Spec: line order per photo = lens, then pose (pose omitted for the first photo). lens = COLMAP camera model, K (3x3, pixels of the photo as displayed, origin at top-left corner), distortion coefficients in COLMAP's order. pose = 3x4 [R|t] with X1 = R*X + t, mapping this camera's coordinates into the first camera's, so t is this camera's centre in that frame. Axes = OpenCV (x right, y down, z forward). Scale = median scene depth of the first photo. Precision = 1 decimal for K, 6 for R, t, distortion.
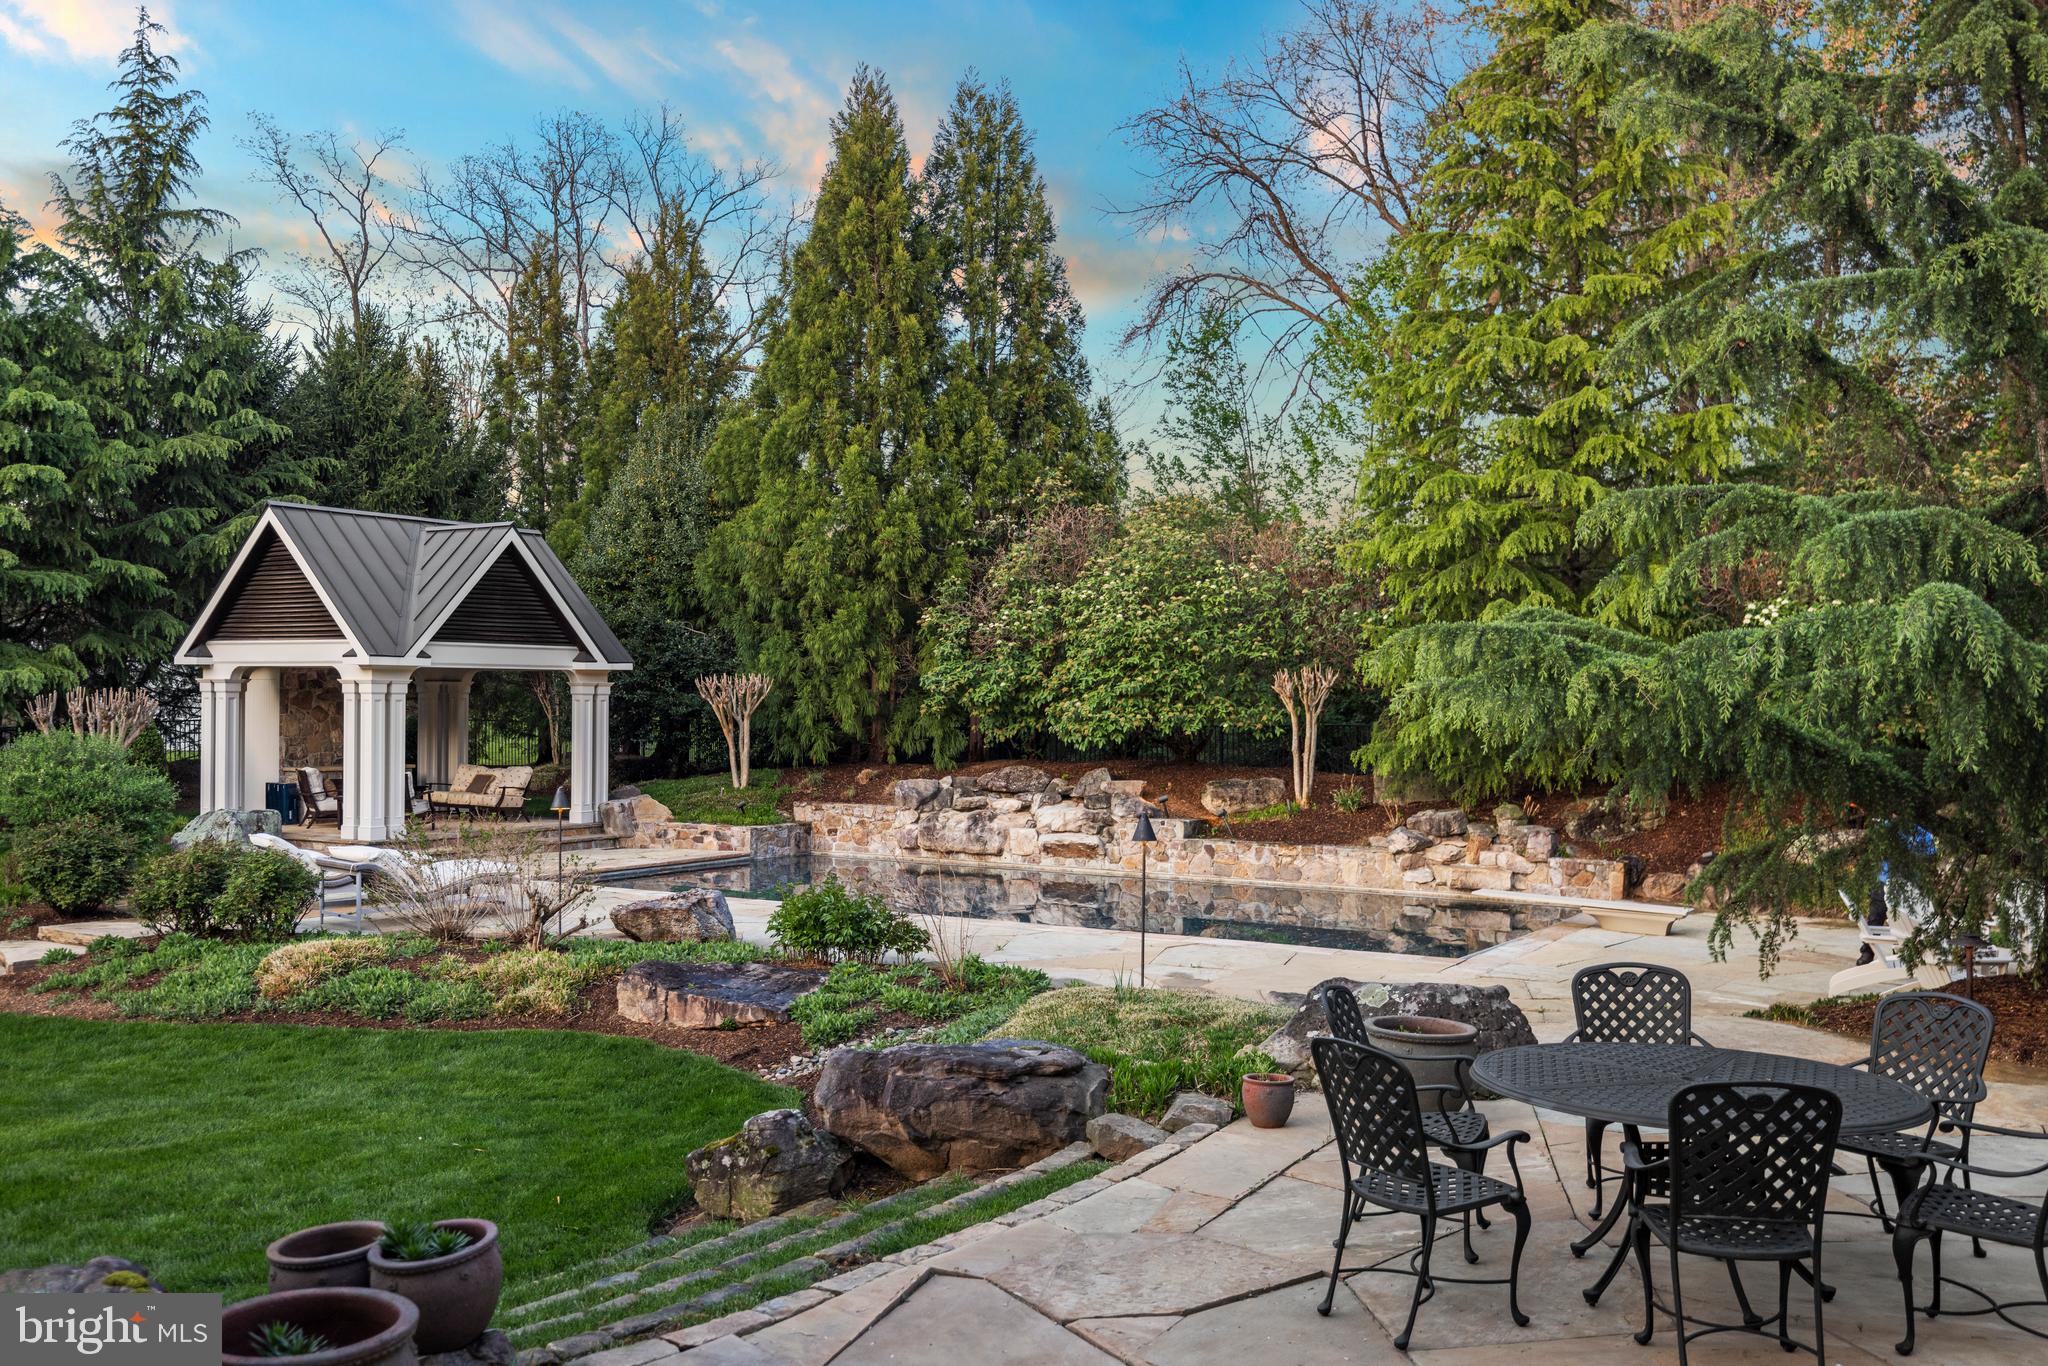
lens RADIAL K [[1787.1, 0, 1020.3], [0, 1787.1, 684.2], [0, 0, 1]] dist [0.008495, -0.003677]
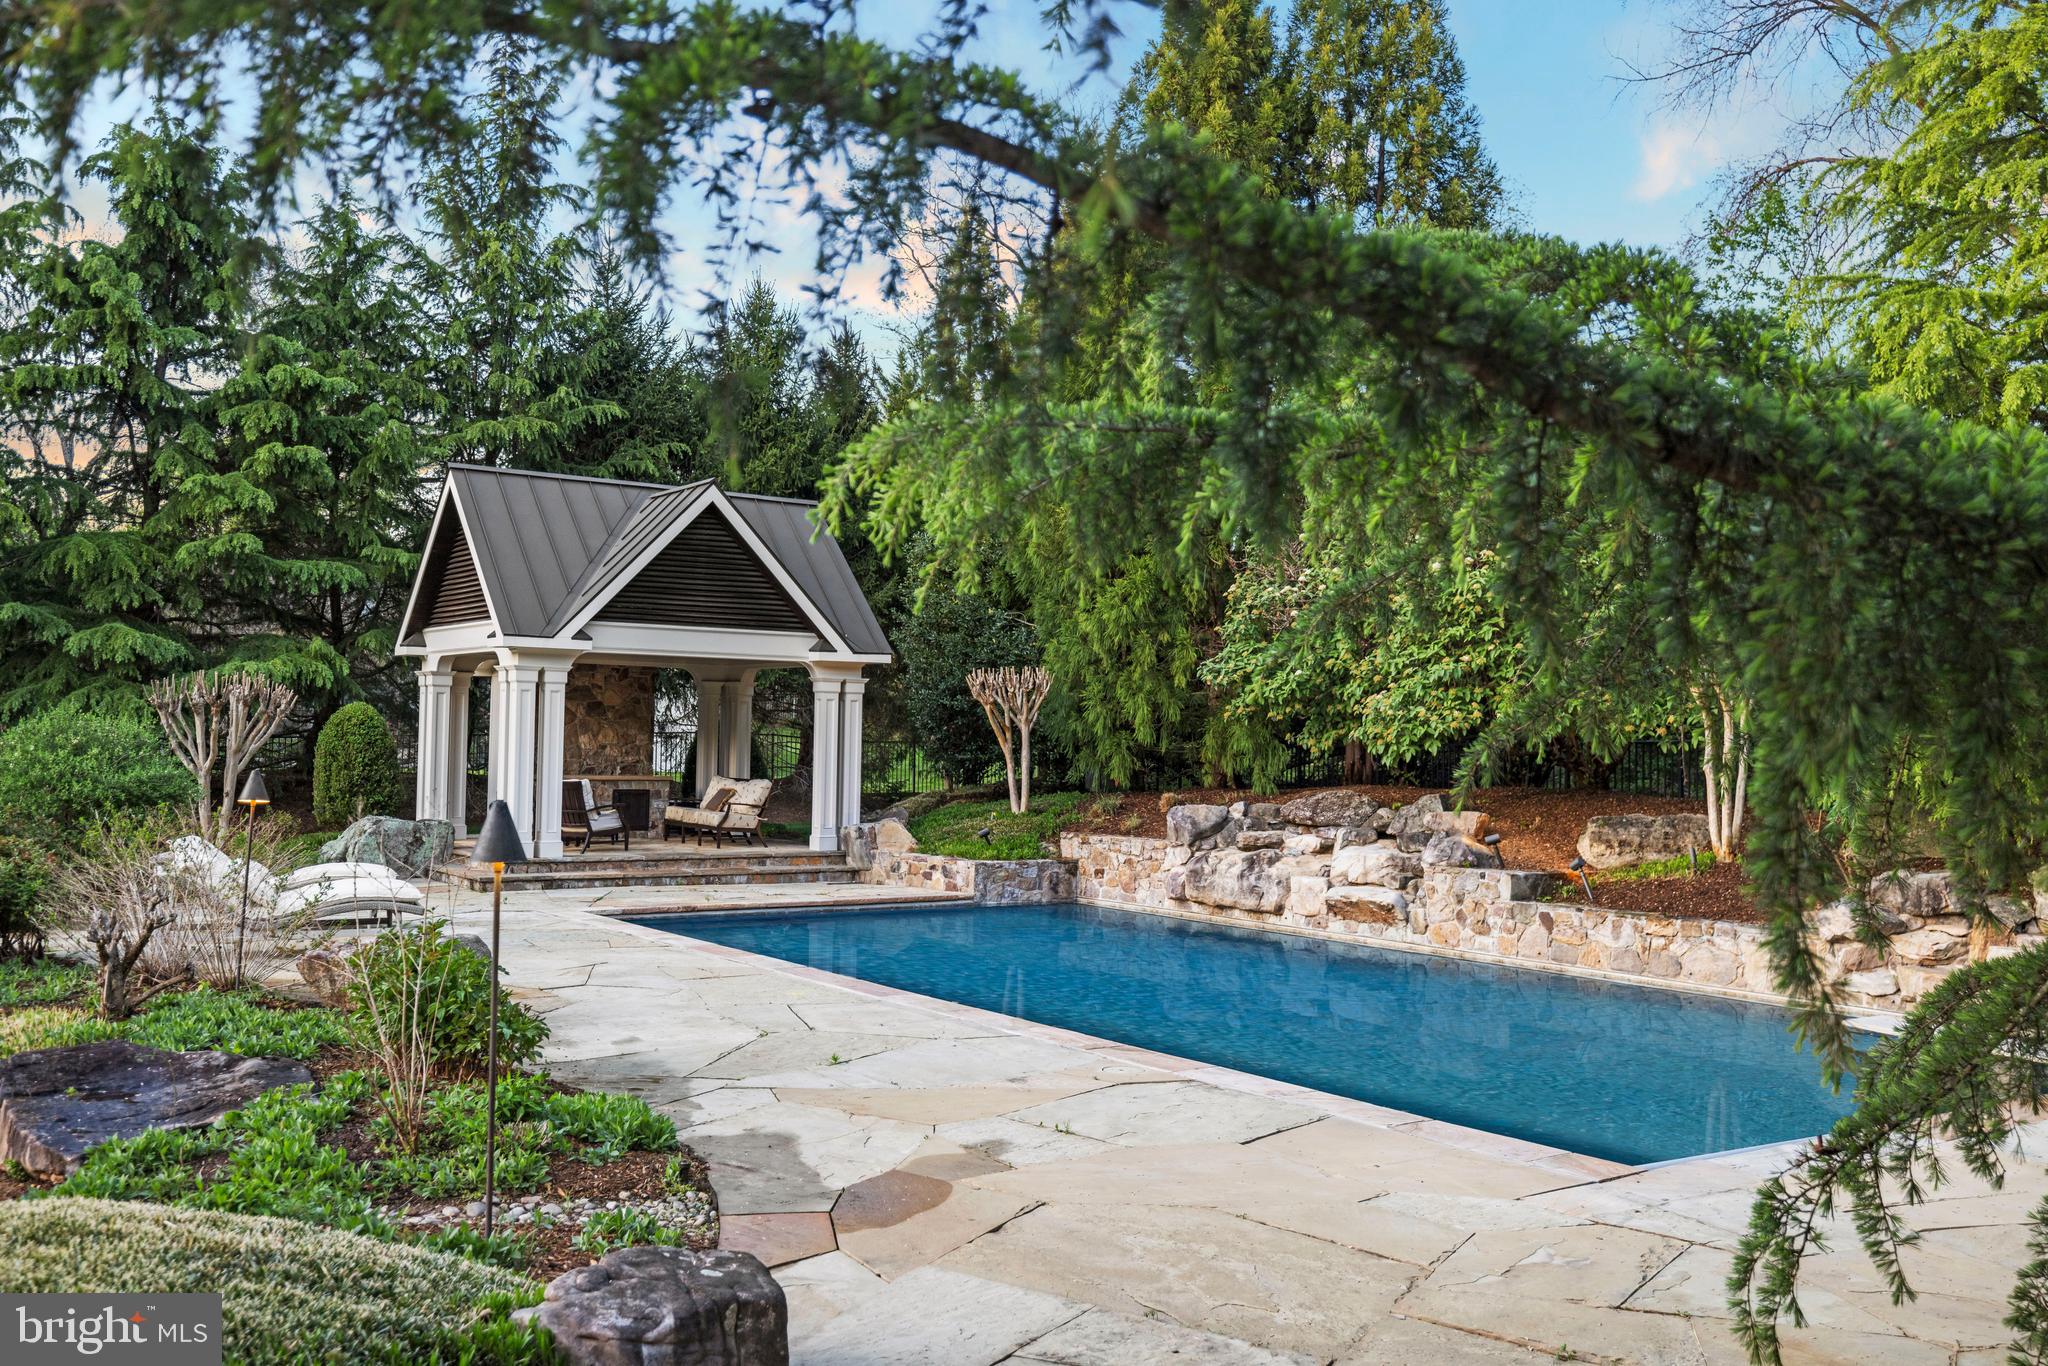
lens RADIAL K [[1787.1, 0, 1023.3], [0, 1787.1, 678.9], [0, 0, 1]] dist [0.008495, -0.003677]
pose [[0.915780, -0.004015, -0.401661, 0.179207], [-0.009531, 0.999451, -0.031722, 0.026688], [0.401568, 0.032879, 0.915239, 0.314573]]
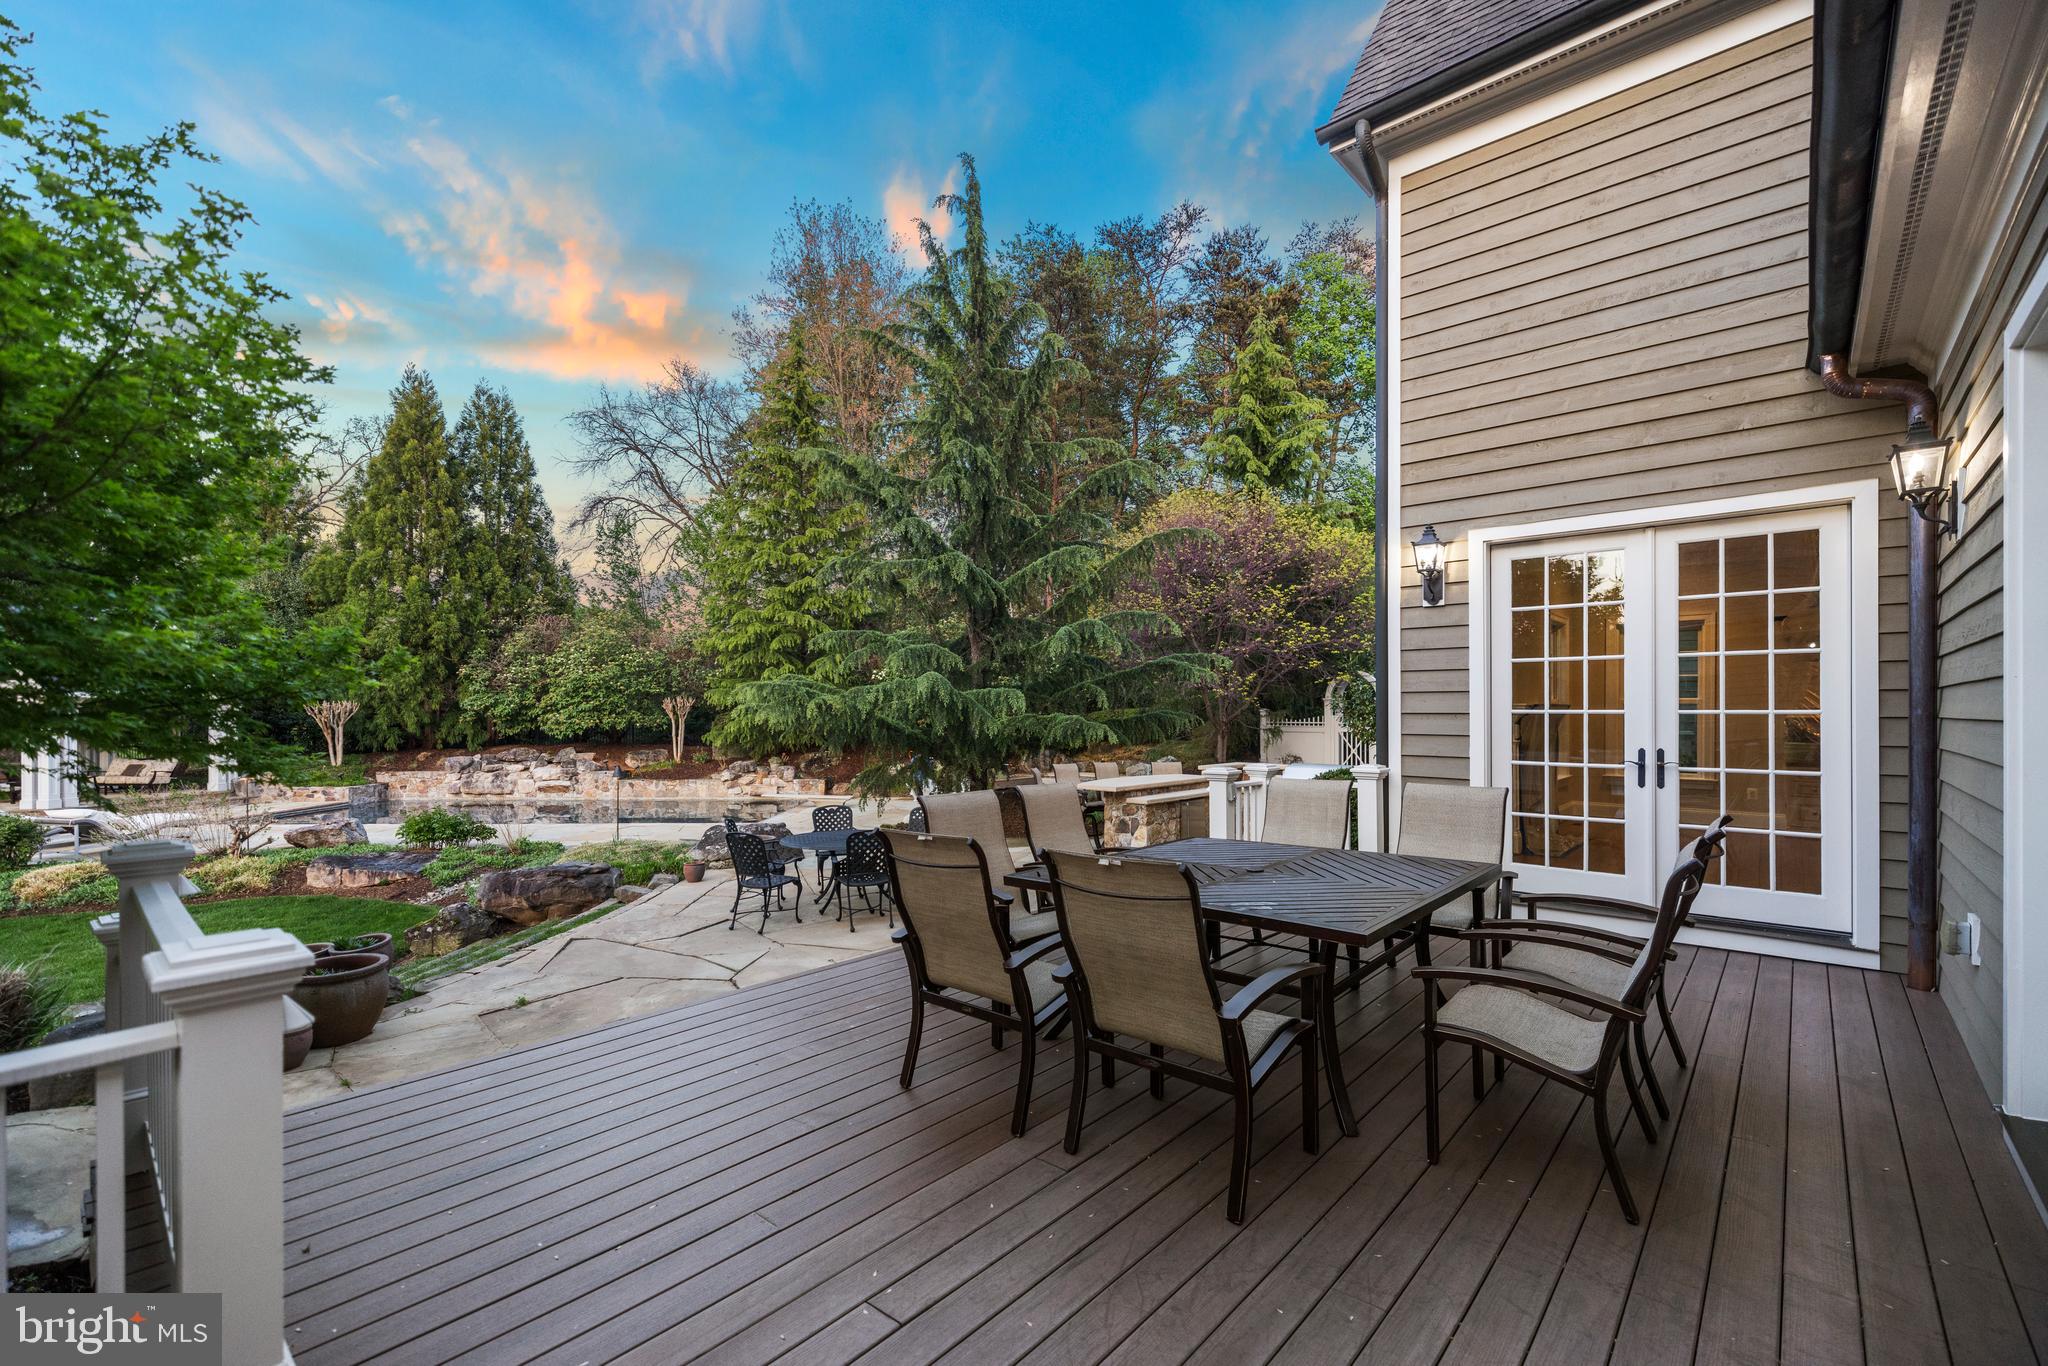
lens RADIAL K [[863.1, 0, 1023.0], [0, 863.1, 708.9], [0, 0, 1]] dist [-0.001668, 0.000056]
pose [[0.849696, -0.009946, 0.527179, -0.032733], [0.005706, 0.999937, 0.009668, -0.002407], [-0.527242, -0.005207, 0.849699, -0.086734]]
